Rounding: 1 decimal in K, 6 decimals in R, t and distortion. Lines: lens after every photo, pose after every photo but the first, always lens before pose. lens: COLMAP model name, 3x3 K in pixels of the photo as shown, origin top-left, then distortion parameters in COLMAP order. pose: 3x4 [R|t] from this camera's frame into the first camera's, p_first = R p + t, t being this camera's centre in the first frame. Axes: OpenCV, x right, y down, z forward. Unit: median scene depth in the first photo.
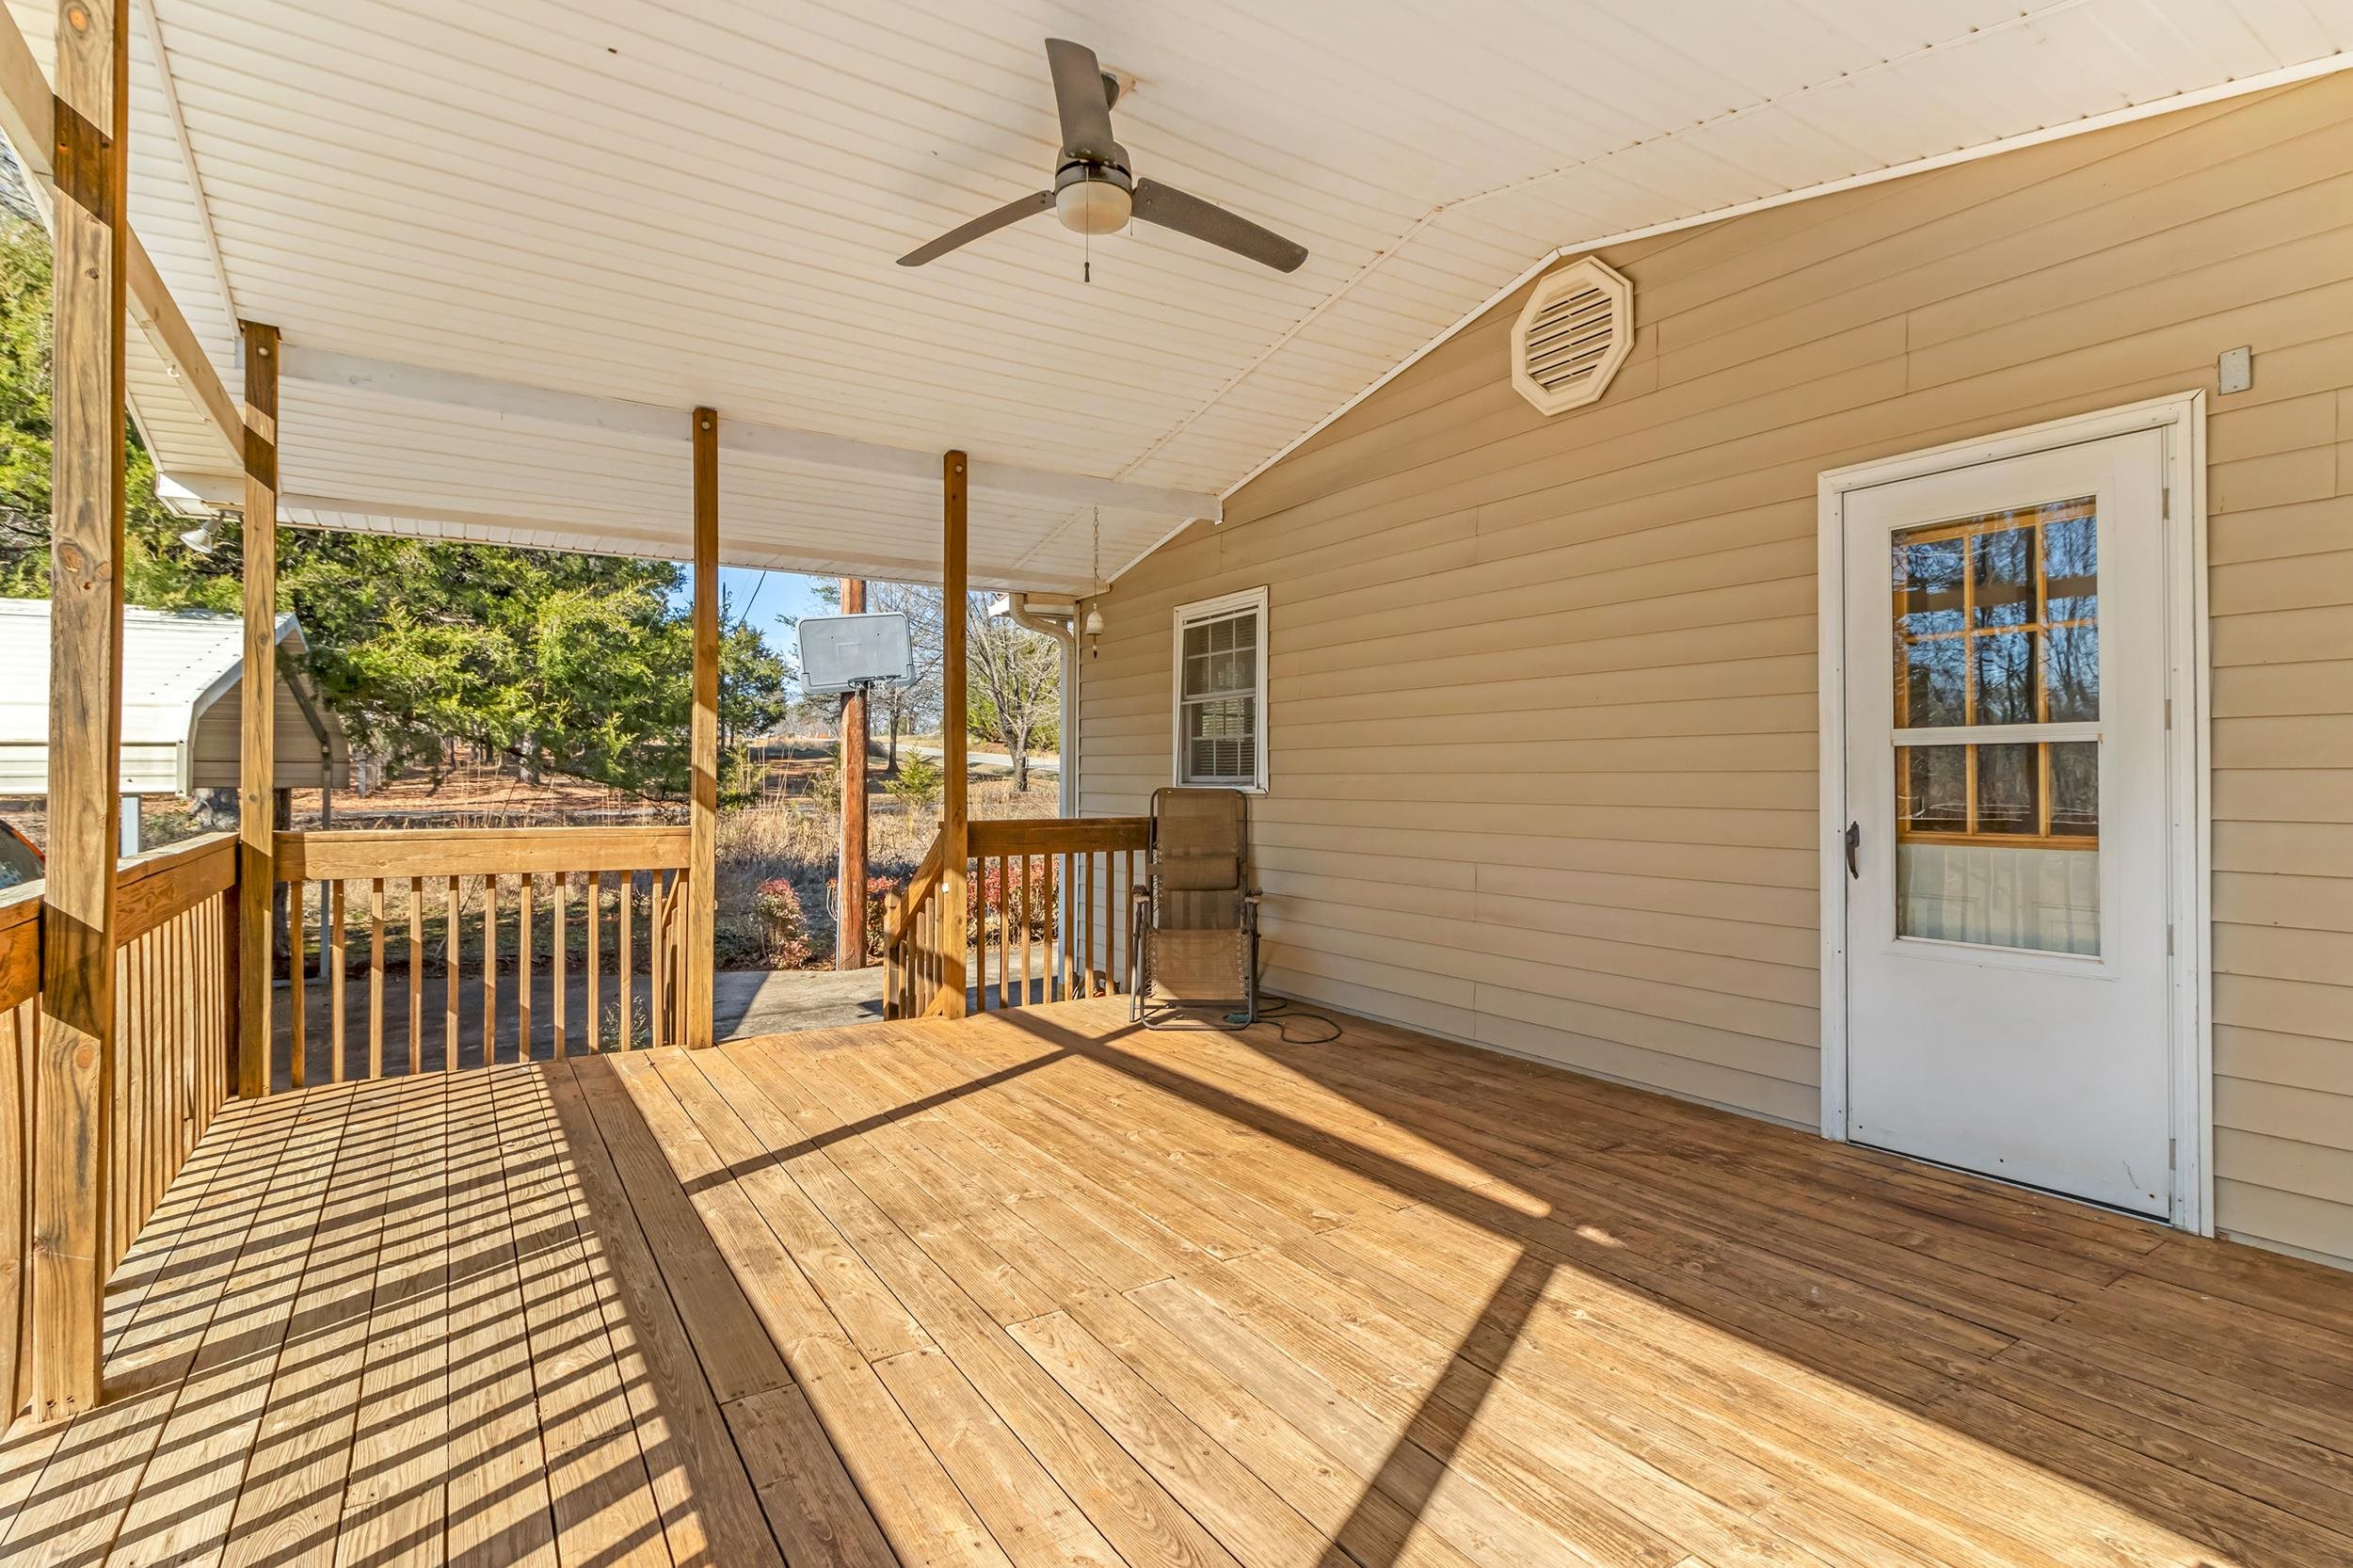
lens RADIAL K [[1130.4, 0, 1169.9], [0, 1130.4, 781.8], [0, 0, 1]] dist [0.005460, -0.000262]
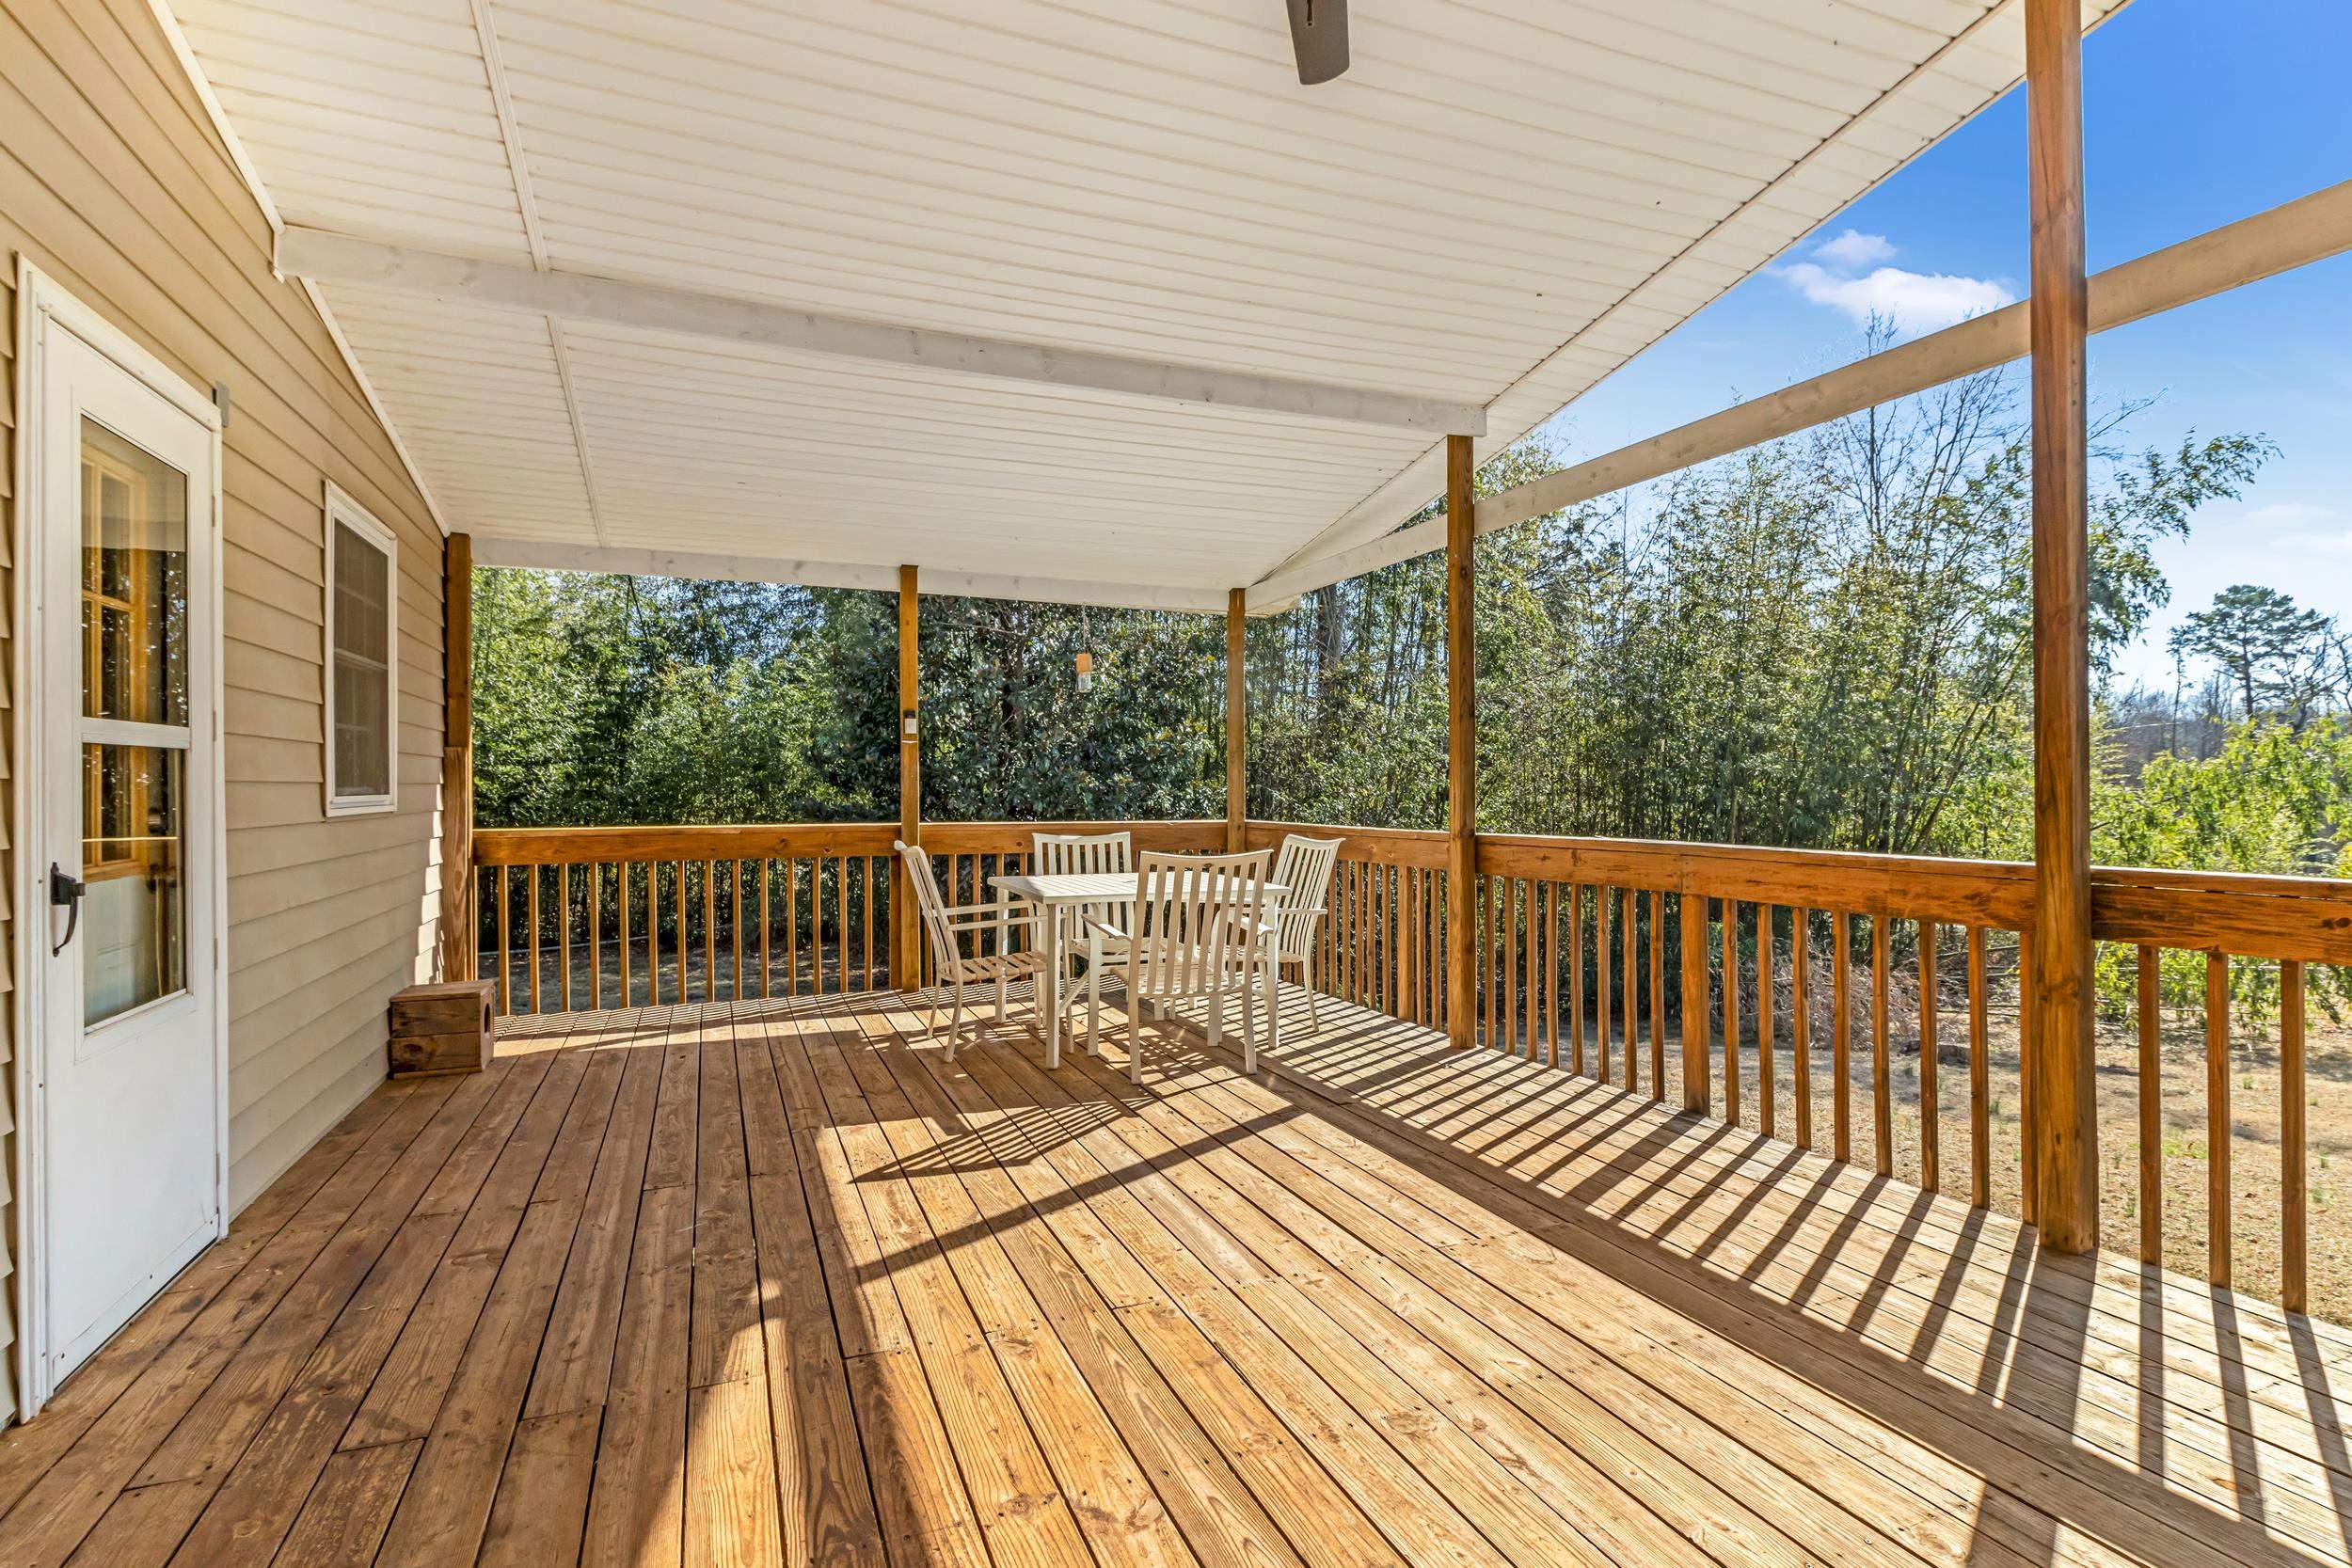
lens RADIAL K [[1129.8, 0, 1165.8], [0, 1129.8, 780.1], [0, 0, 1]] dist [0.005460, -0.000262]
pose [[-0.980551, 0.003225, 0.196240, -0.138159], [0.002963, 0.999994, -0.001626, -0.009018], [-0.196244, -0.001013, -0.980554, 1.971274]]
